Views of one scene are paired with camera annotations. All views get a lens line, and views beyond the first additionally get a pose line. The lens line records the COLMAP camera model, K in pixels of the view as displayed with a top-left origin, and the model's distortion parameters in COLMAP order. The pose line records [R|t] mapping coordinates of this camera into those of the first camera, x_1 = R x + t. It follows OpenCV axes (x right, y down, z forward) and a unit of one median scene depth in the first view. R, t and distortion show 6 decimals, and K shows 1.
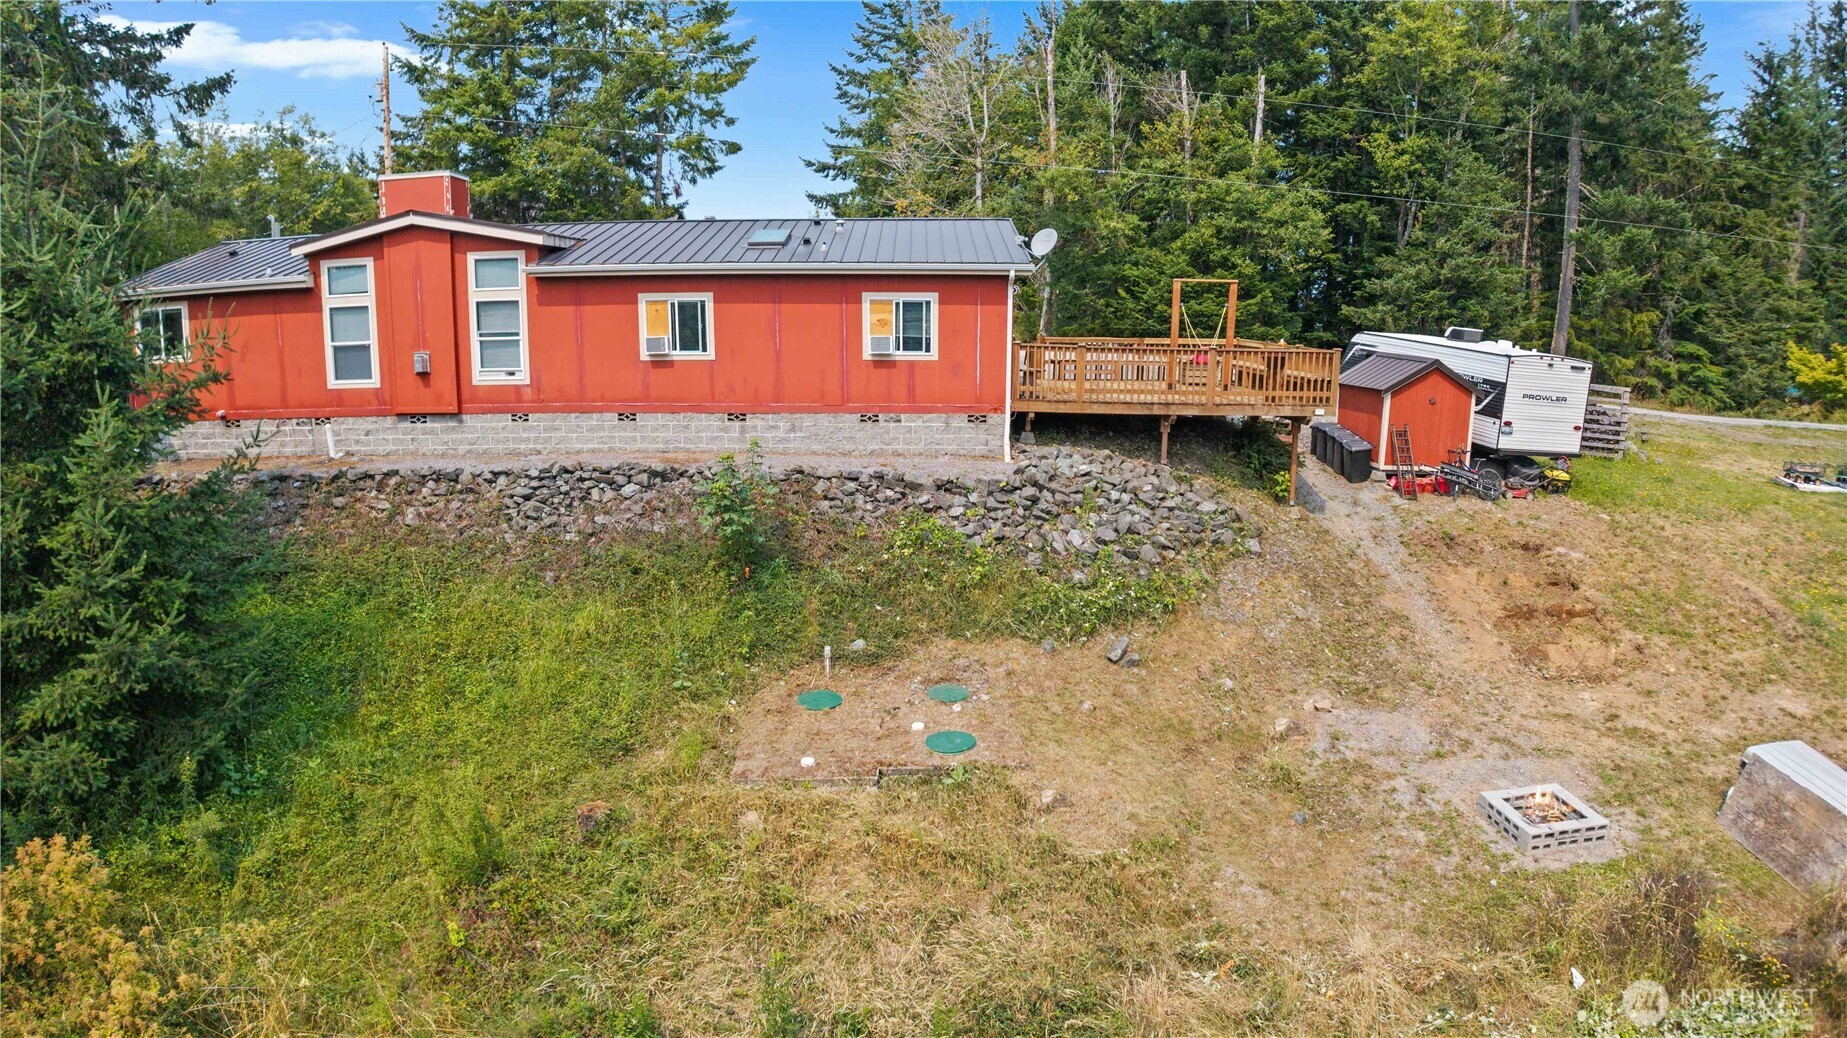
lens RADIAL K [[1050.4, 0, 922.0], [0, 1050.4, 543.7], [0, 0, 1]] dist [-0.177850, 0.022211]
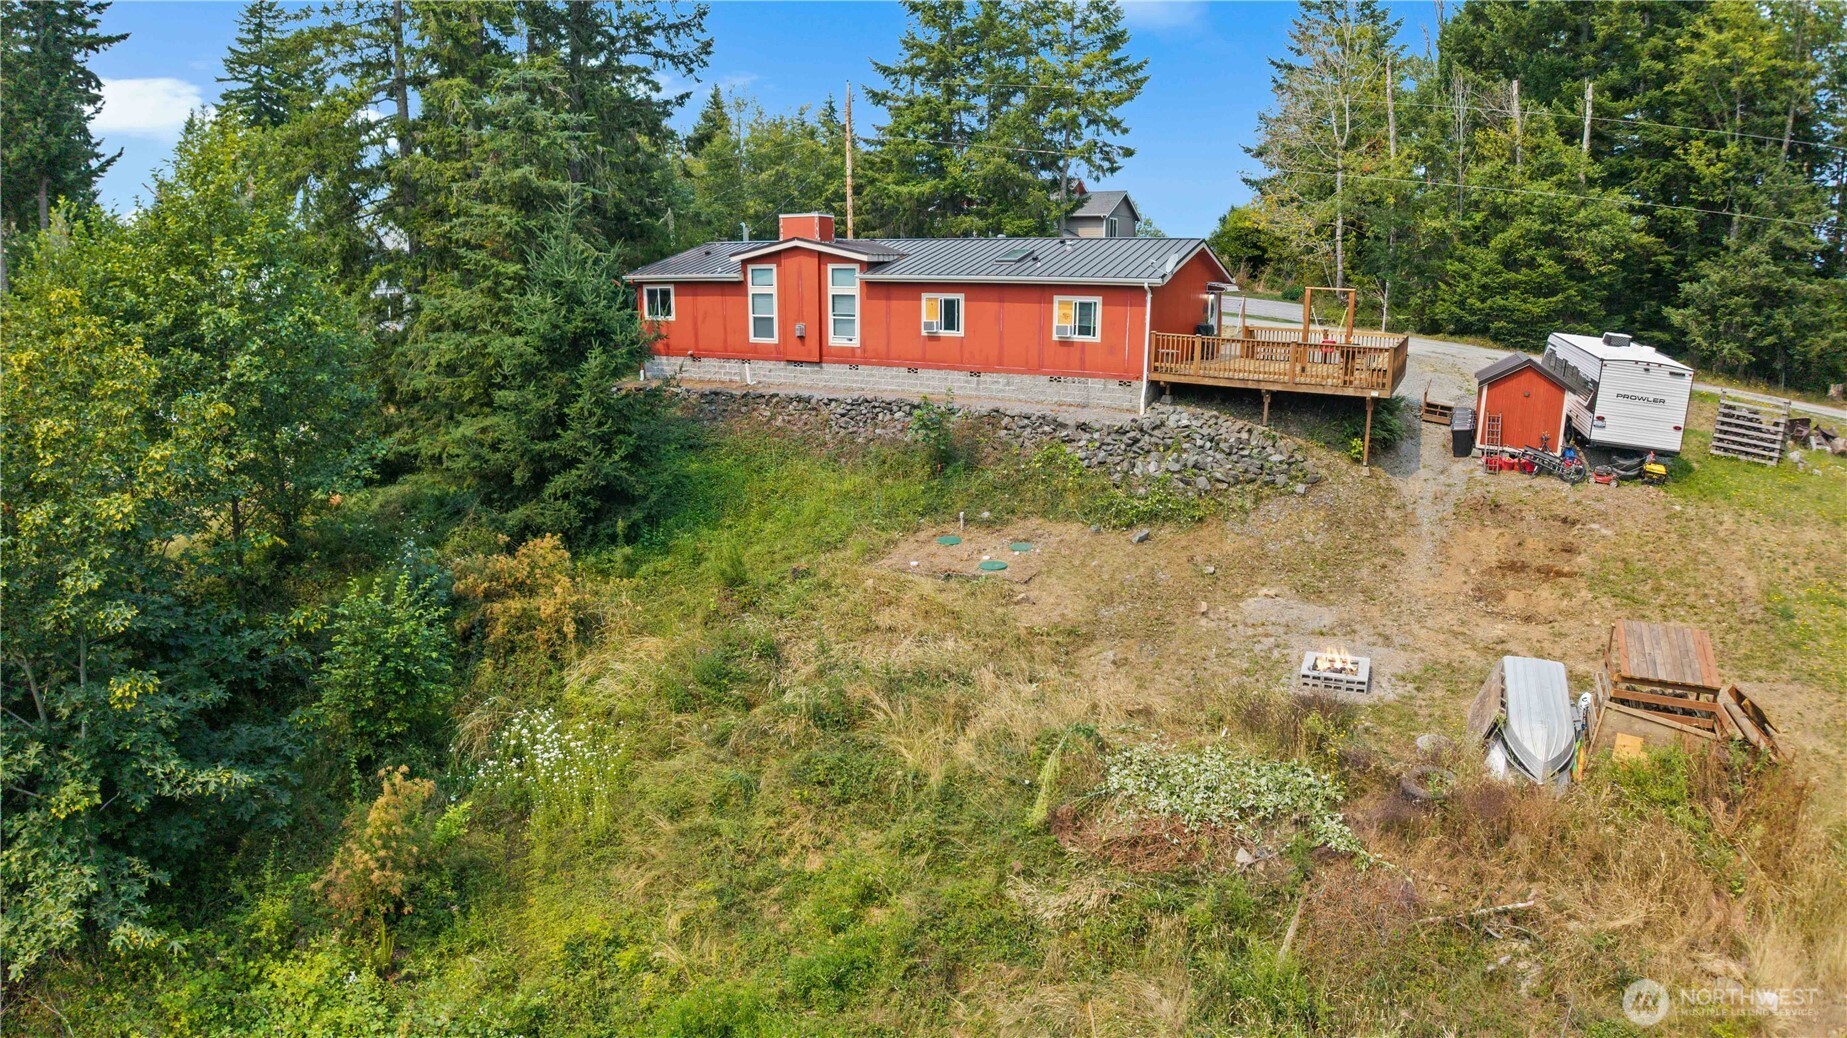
lens RADIAL K [[1050.4, 0, 922.0], [0, 1050.4, 543.7], [0, 0, 1]] dist [-0.177850, 0.022211]
pose [[0.875482, 0.120657, -0.467946, 0.521777], [-0.101678, 0.992644, 0.065719, 0.035594], [0.472434, -0.009956, 0.881310, -0.420967]]
